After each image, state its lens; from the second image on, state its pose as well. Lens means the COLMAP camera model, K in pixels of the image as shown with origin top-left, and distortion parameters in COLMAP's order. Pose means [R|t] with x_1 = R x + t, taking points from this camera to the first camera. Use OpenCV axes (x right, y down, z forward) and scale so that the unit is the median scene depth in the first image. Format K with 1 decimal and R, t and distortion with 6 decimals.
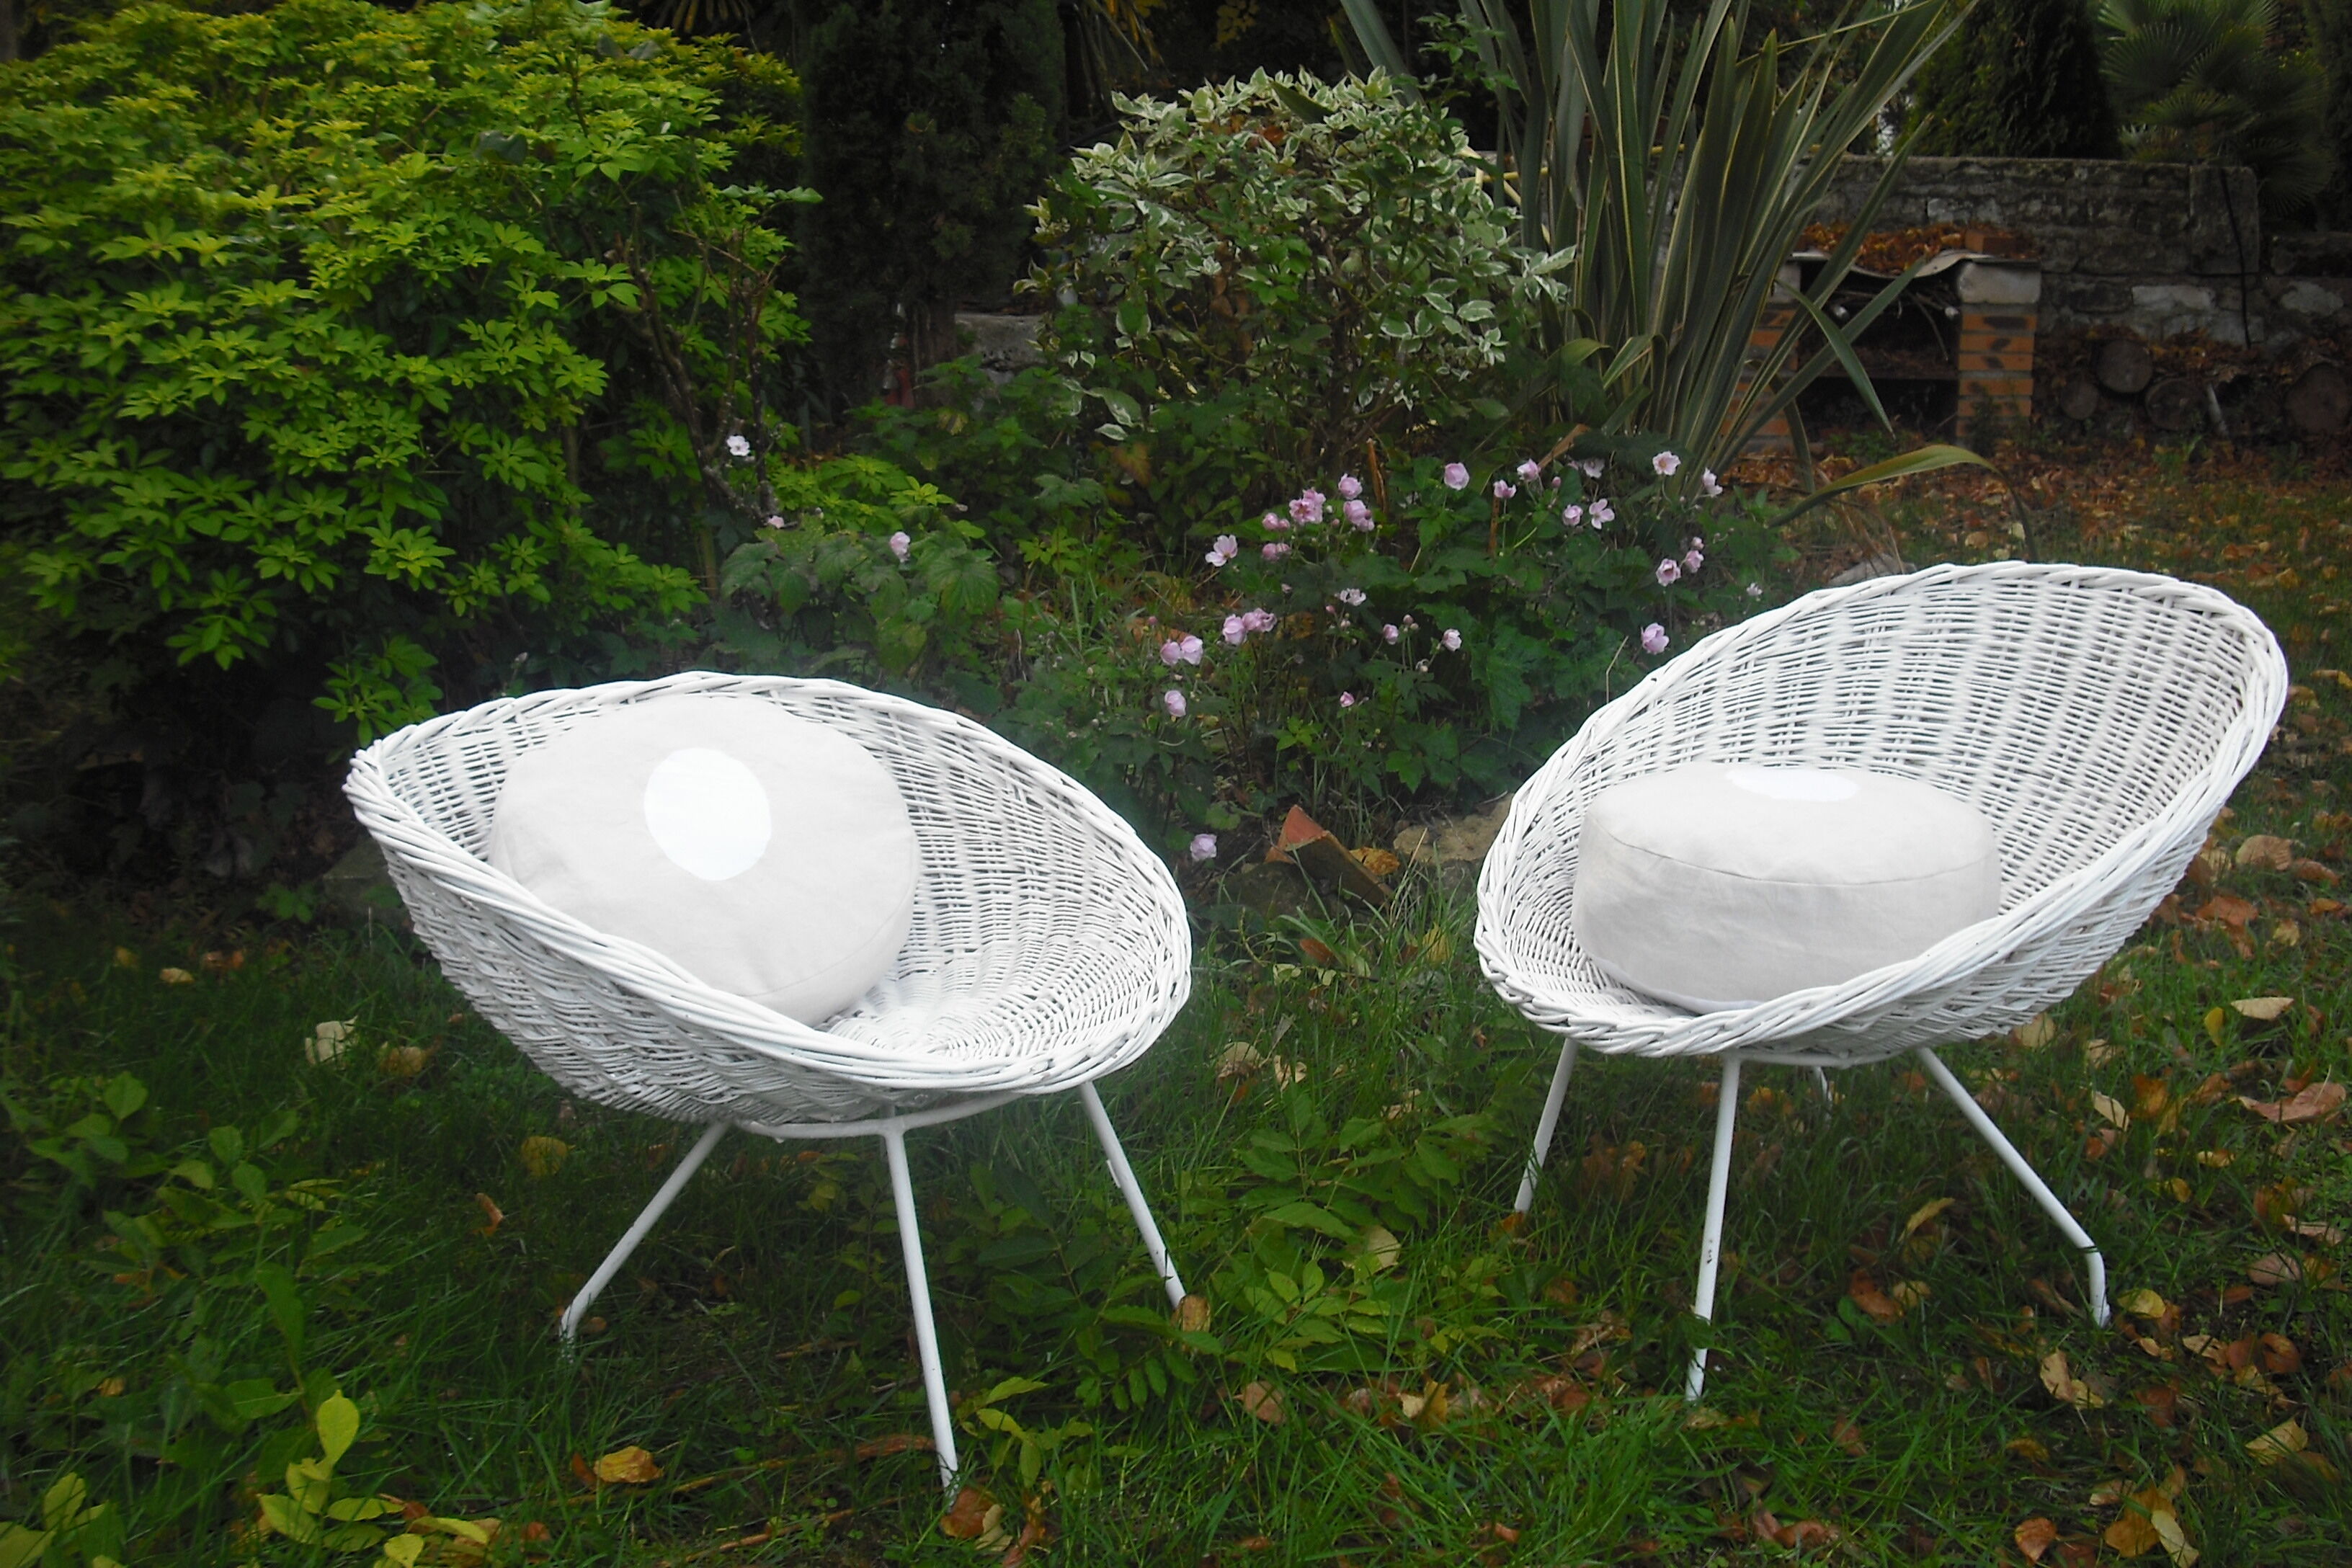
lens RADIAL K [[2701.3, 0, 1183.0], [0, 2701.3, 776.2], [0, 0, 1]] dist [-0.115867, 0.000000]
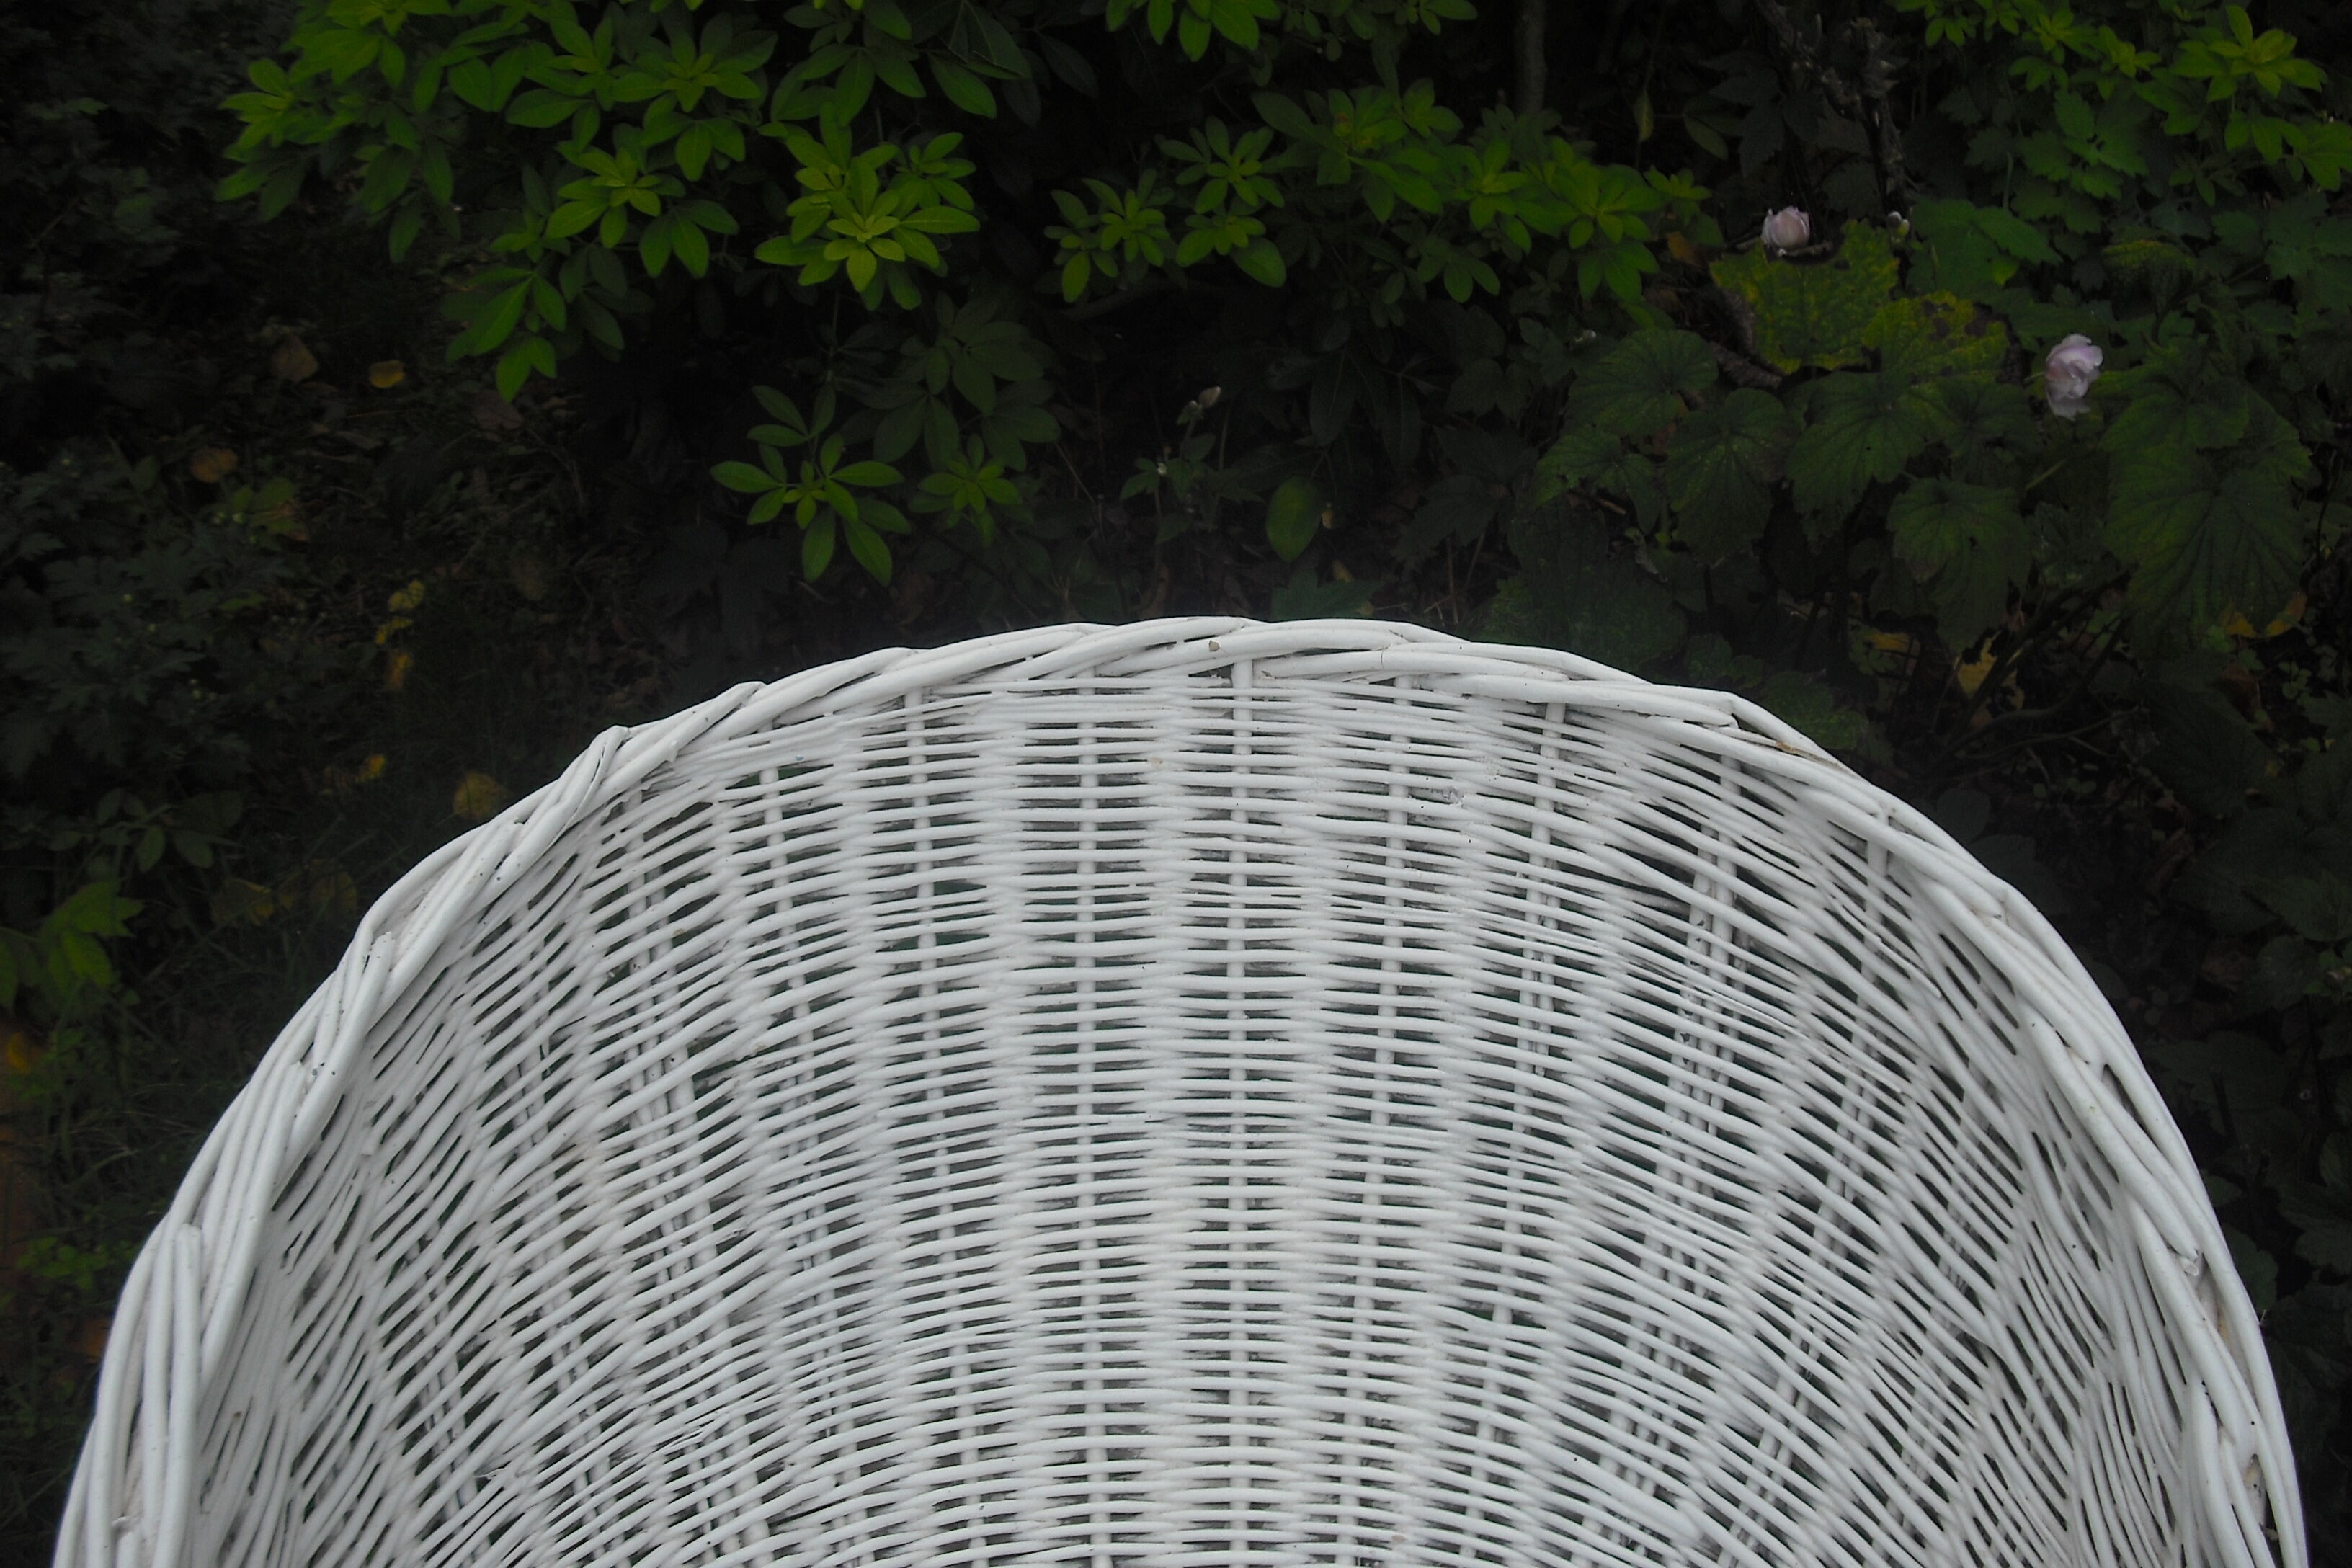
lens RADIAL K [[2701.3, 0, 1177.5], [0, 2701.3, 790.5], [0, 0, 1]] dist [-0.115867, 0.000000]
pose [[0.861688, 0.275263, -0.426291, -0.040313], [-0.114299, 0.923783, 0.365460, -0.160072], [0.494398, -0.266188, 0.827475, 0.645096]]
